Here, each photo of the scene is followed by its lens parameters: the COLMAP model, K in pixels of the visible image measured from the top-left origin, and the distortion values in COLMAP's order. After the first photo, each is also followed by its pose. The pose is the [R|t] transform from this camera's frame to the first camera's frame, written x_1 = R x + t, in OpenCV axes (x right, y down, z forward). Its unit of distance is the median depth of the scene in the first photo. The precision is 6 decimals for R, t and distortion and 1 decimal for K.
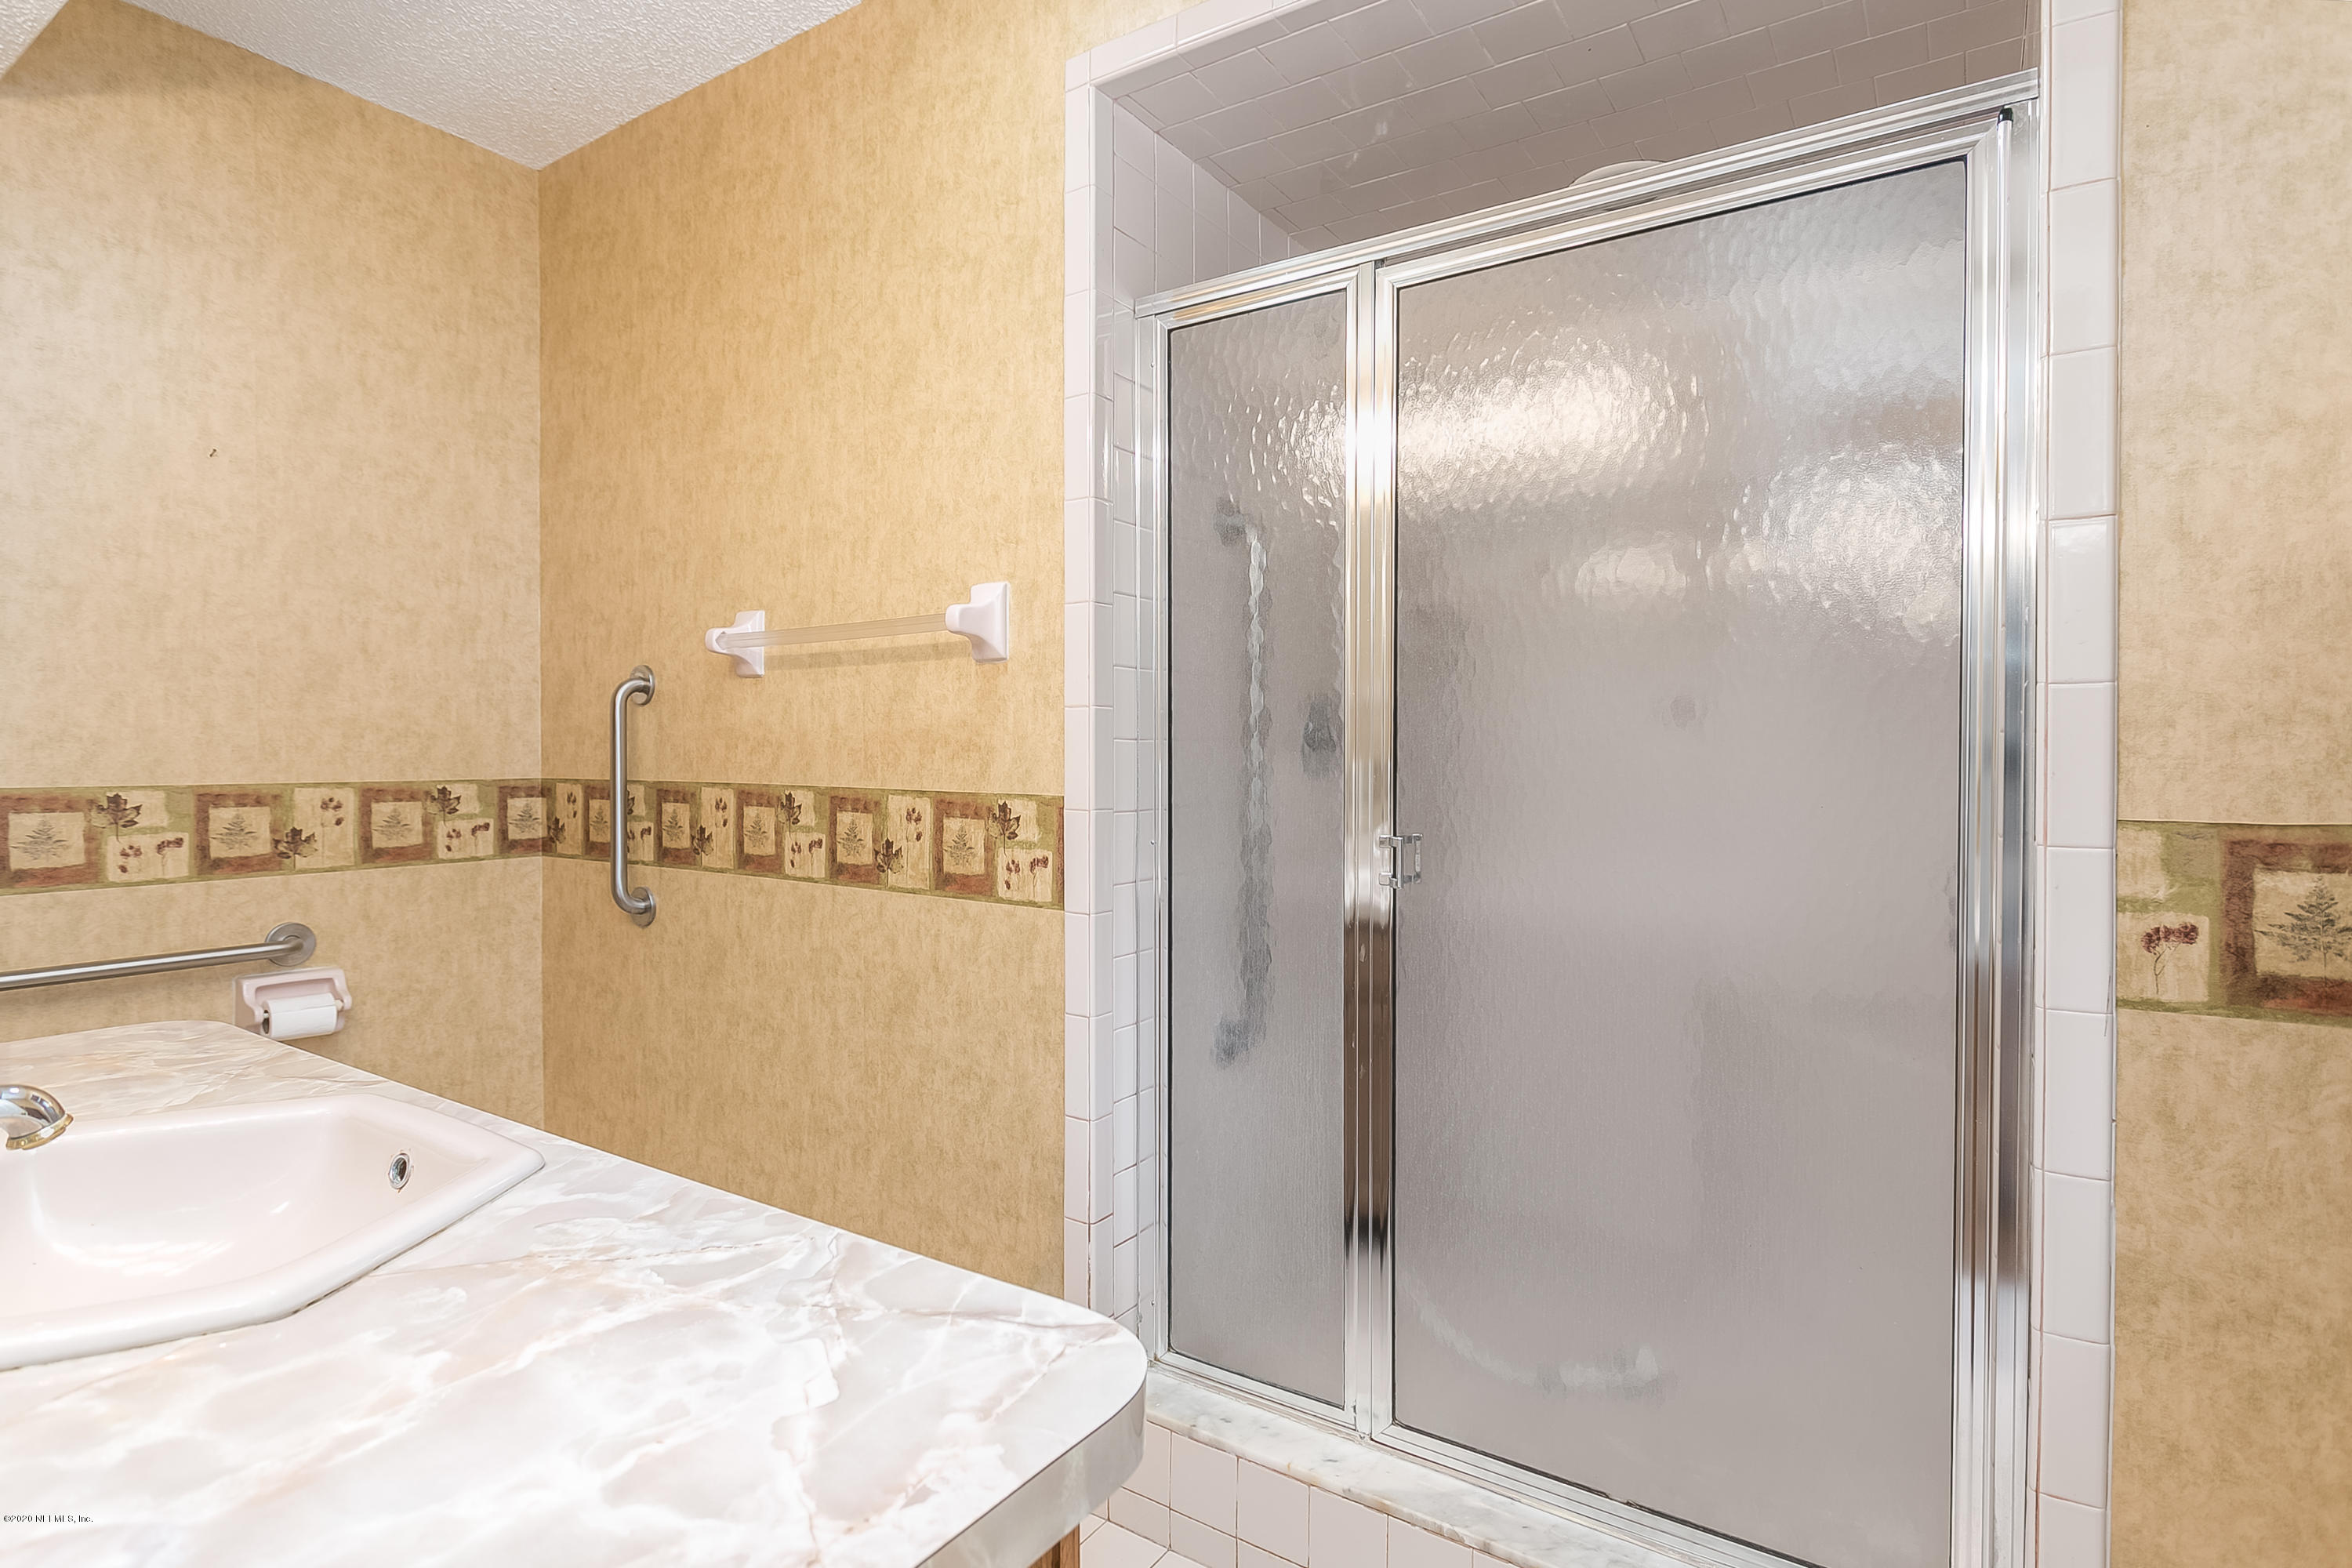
lens RADIAL K [[1180.6, 0, 1173.6], [0, 1180.6, 754.0], [0, 0, 1]] dist [0.000238, -0.000172]
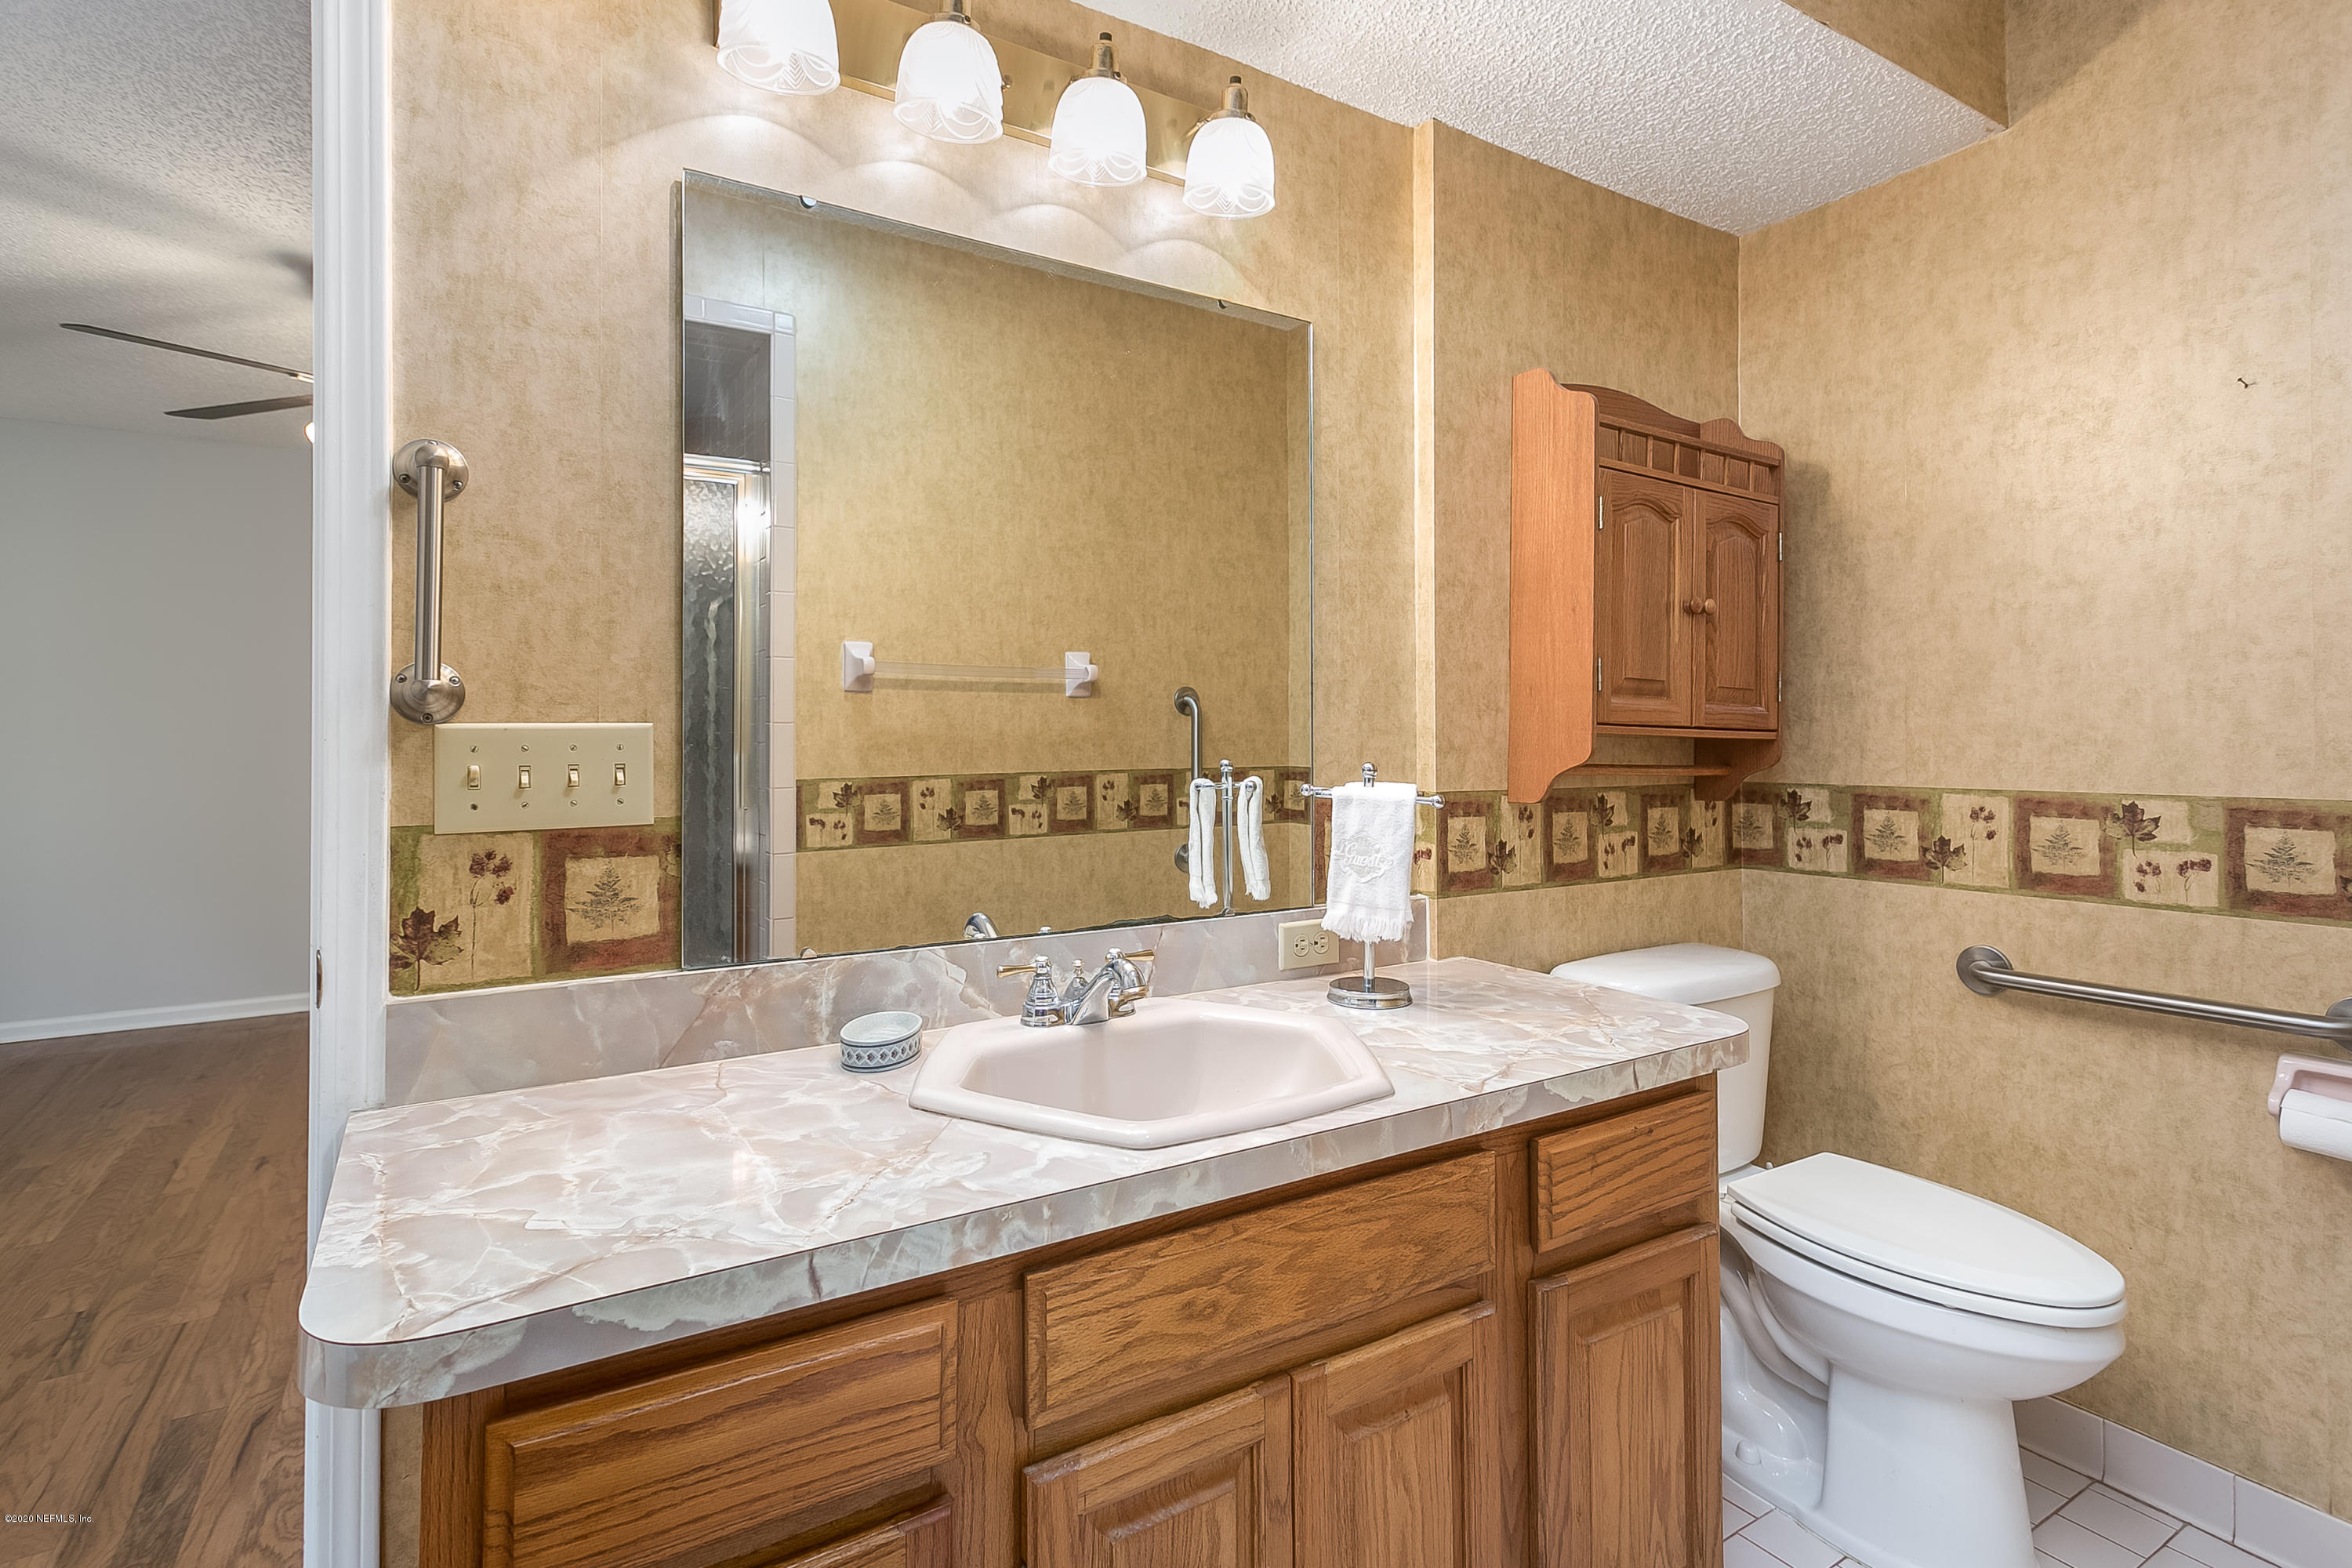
lens RADIAL K [[1148.8, 0, 1179.2], [0, 1148.8, 730.0], [0, 0, 1]] dist [0.027652, -0.010469]
pose [[-0.410829, -0.005020, -0.911699, 0.245687], [0.005541, 0.999953, -0.008002, -0.021262], [0.911696, -0.008339, -0.410781, 0.817071]]
